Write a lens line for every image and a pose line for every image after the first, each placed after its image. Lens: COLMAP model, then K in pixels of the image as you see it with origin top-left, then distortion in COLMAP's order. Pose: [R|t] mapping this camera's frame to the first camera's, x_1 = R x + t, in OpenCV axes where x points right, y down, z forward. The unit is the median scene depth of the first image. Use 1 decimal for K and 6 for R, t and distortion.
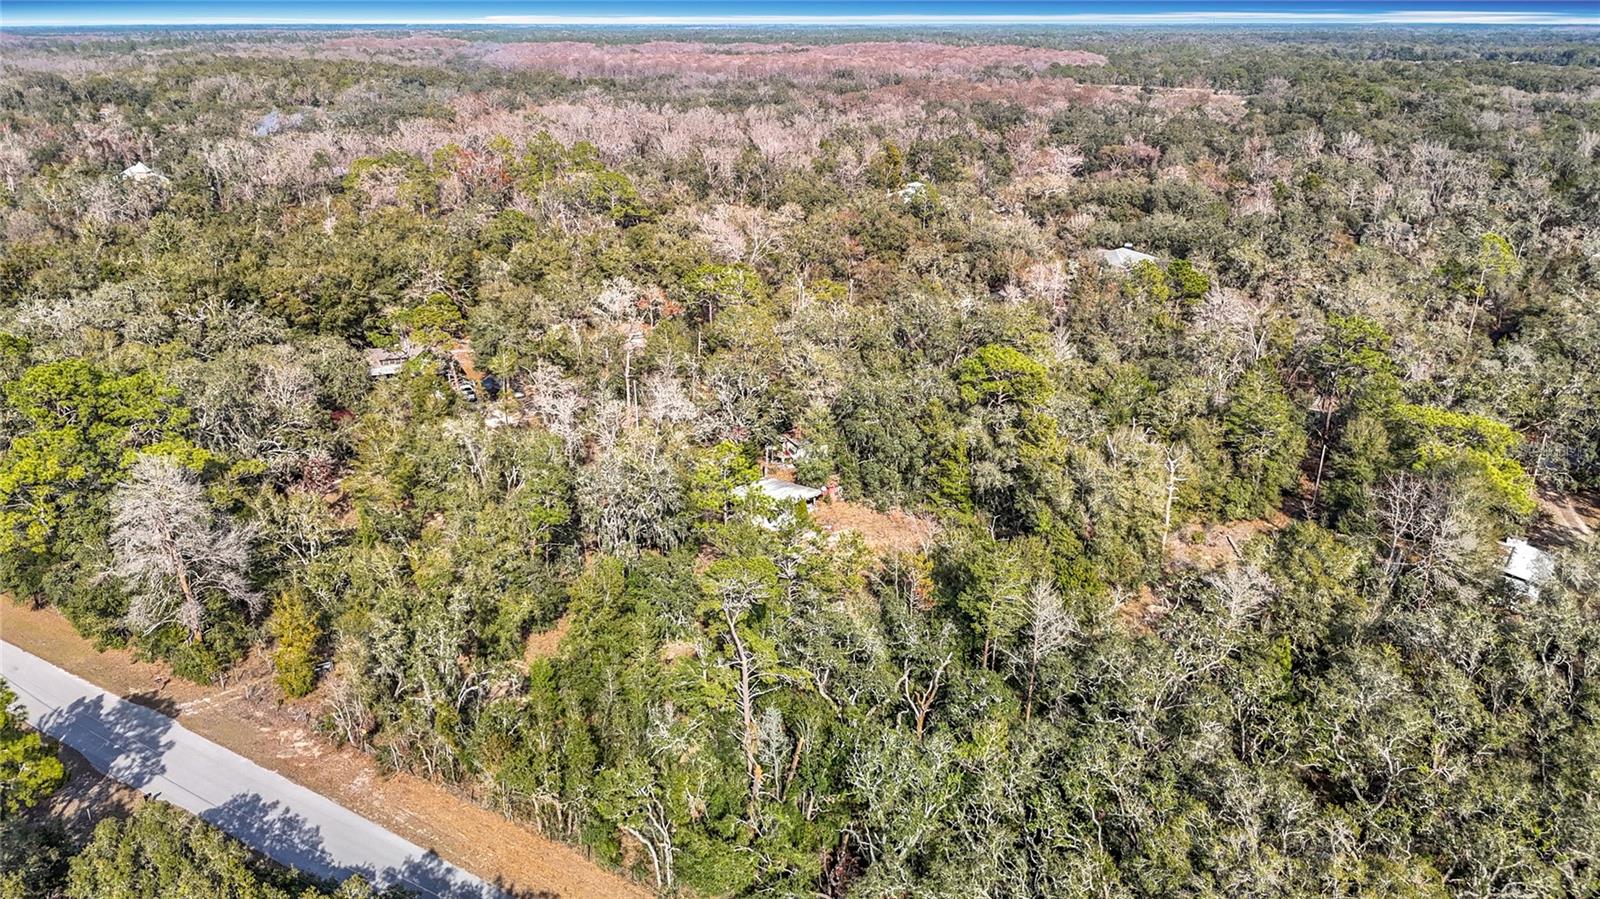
lens RADIAL K [[1098.9, 0, 800.0], [0, 1098.9, 449.5], [0, 0, 1]] dist [0.029098, -0.027498]
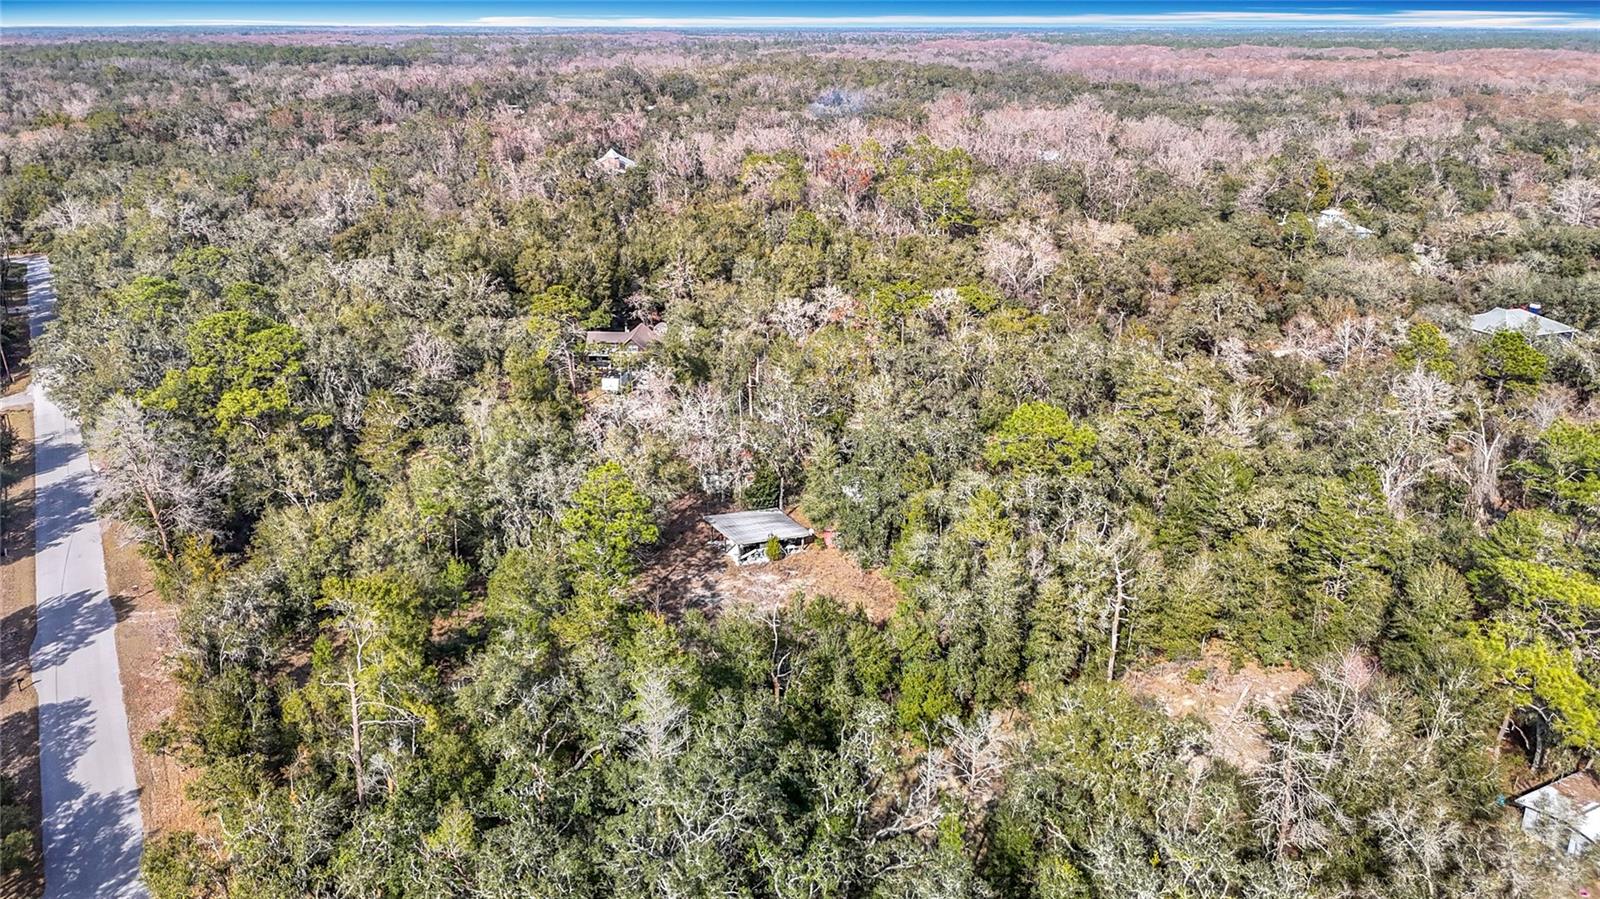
lens RADIAL K [[1098.9, 0, 800.0], [0, 1098.9, 449.5], [0, 0, 1]] dist [0.029098, -0.027498]
pose [[0.910458, 0.152483, -0.384466, 0.539107], [-0.153808, 0.987718, 0.027506, -0.085356], [0.383938, 0.034091, 0.922729, 0.193203]]
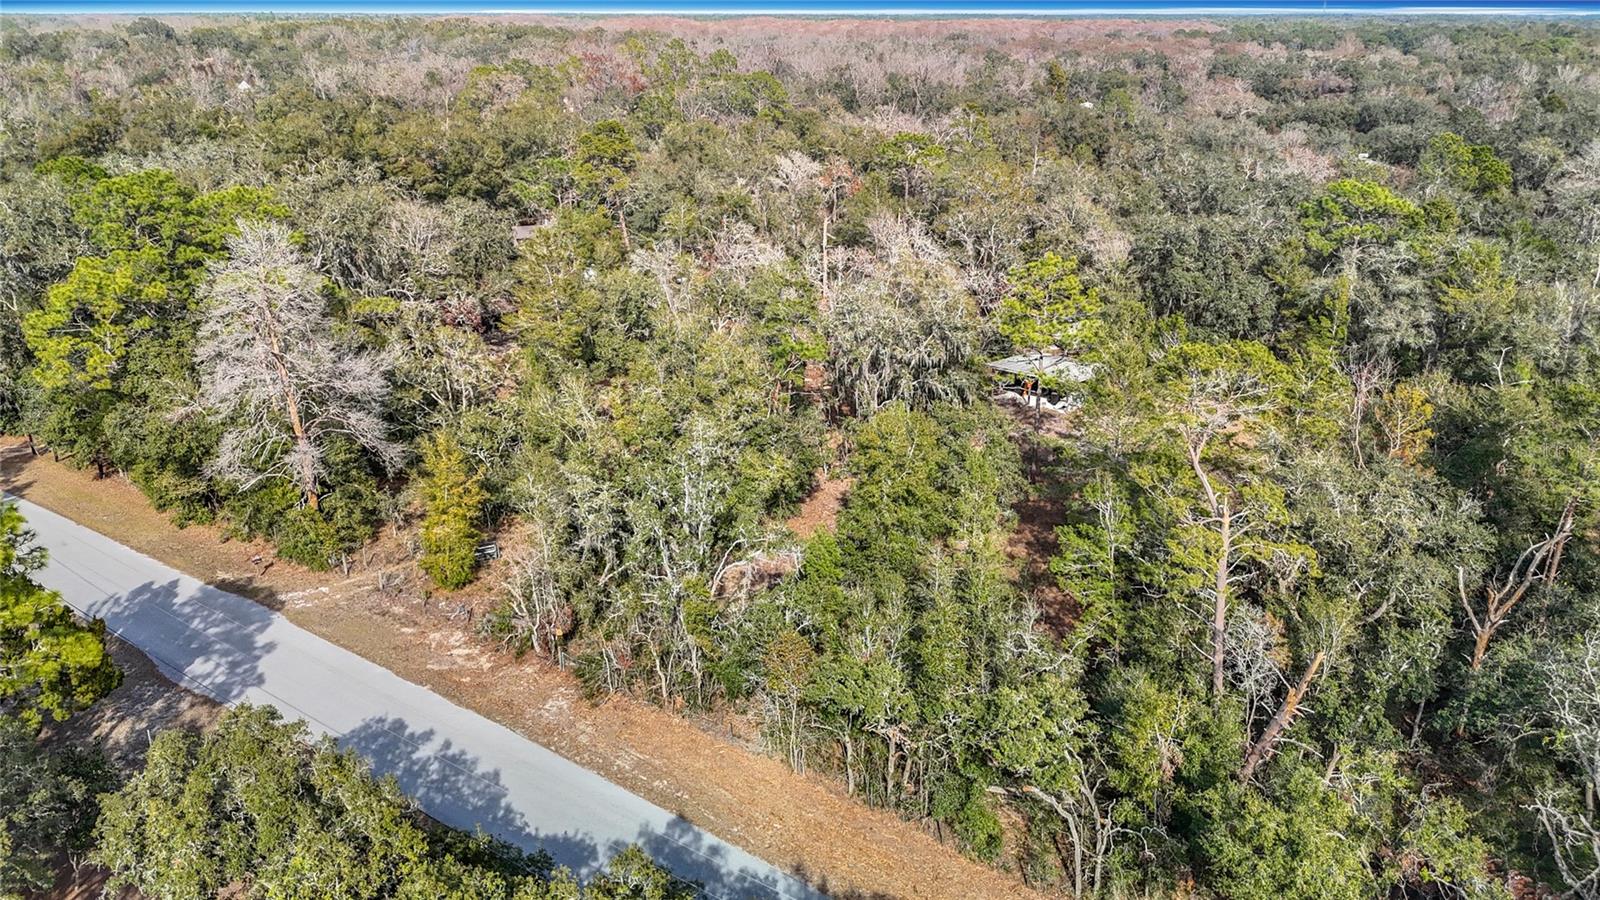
lens RADIAL K [[1086.5, 0, 800.0], [0, 1086.5, 450.0], [0, 0, 1]] dist [0.035292, -0.020350]
pose [[0.997730, 0.024016, -0.062919, -0.198942], [-0.024062, 0.999710, 0.000024, 0.133669], [0.062901, 0.001491, 0.998019, 0.336444]]
